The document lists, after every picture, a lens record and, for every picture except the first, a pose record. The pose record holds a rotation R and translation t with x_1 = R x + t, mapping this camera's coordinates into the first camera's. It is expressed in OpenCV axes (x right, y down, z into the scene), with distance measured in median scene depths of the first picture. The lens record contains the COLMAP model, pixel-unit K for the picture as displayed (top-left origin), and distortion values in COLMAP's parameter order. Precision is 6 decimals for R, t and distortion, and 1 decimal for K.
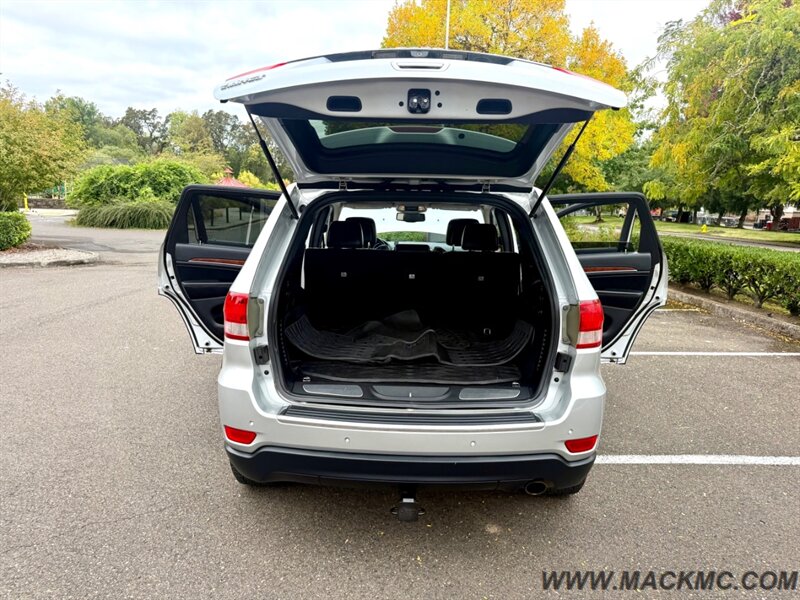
lens RADIAL K [[564.5, 0, 400.0], [0, 564.5, 300.0], [0, 0, 1]] dist [0.017877, -0.023370]
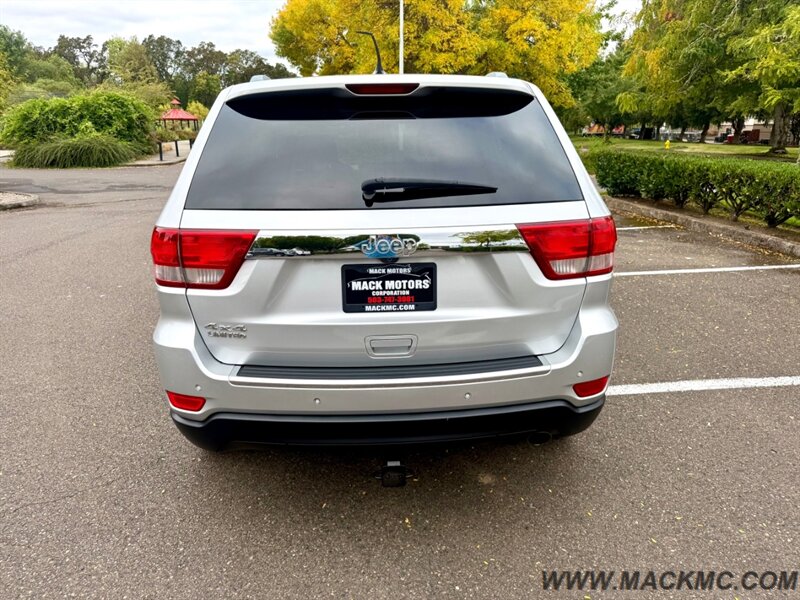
lens RADIAL K [[564.1, 0, 397.1], [0, 564.1, 299.2], [0, 0, 1]] dist [0.032081, -0.040487]
pose [[0.997354, -0.052940, 0.049825, -0.005137], [0.046567, 0.991514, 0.121374, 0.003254], [-0.055828, -0.118732, 0.991356, 0.102649]]
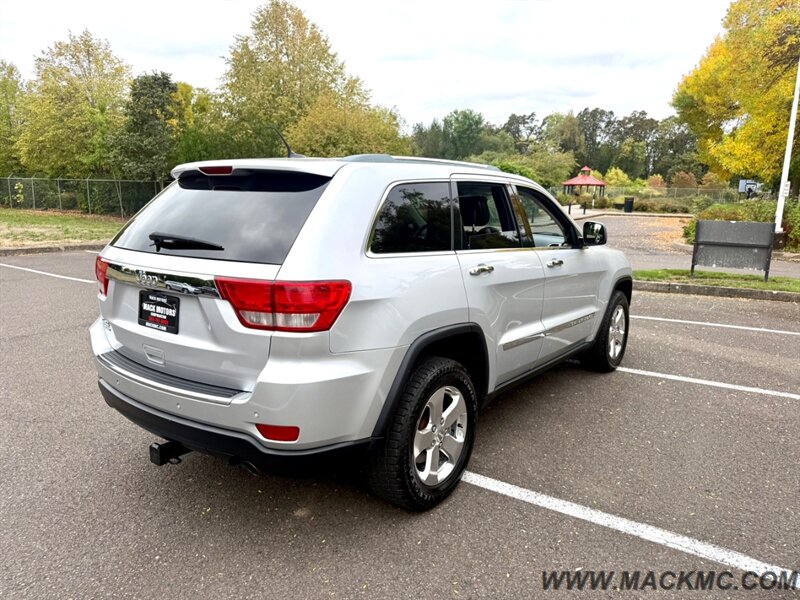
lens RADIAL K [[564.5, 0, 400.0], [0, 564.5, 300.0], [0, 0, 1]] dist [0.017877, -0.023370]
pose [[0.814377, 0.092215, -0.572962, 0.574726], [-0.090888, 0.995378, 0.031017, -0.007112], [0.573174, 0.026816, 0.818995, 0.193763]]
